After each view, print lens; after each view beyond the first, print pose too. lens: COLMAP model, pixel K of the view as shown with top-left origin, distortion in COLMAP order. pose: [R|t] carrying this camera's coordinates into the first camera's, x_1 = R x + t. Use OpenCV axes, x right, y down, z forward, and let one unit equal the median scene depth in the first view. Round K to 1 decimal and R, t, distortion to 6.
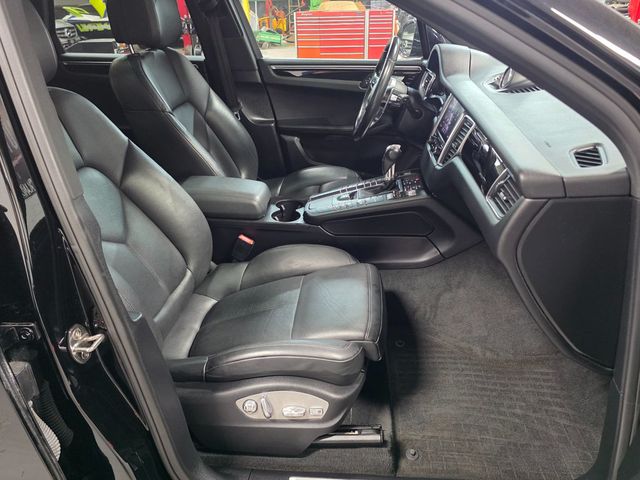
lens RADIAL K [[494.0, 0, 321.5], [0, 494.0, 261.2], [0, 0, 1]] dist [0.078480, -0.113306]
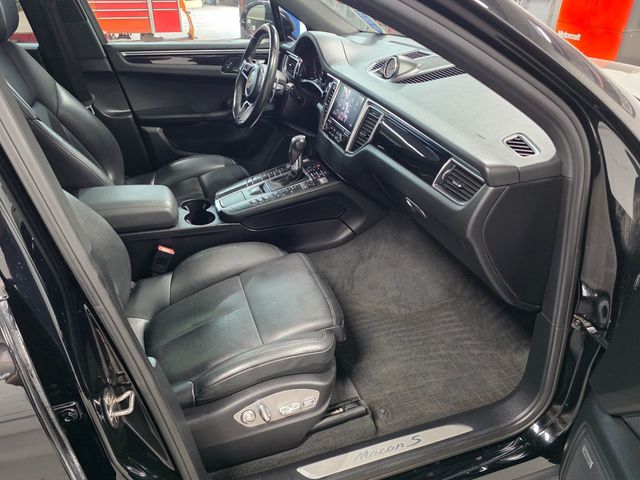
lens RADIAL K [[482.0, 0, 333.0], [0, 482.0, 263.1], [0, 0, 1]] dist [0.074306, -0.047408]
pose [[0.916946, -0.185262, 0.353395, -0.197969], [0.159648, 0.982036, 0.100584, -0.062949], [-0.365681, -0.035811, 0.930051, 0.017030]]
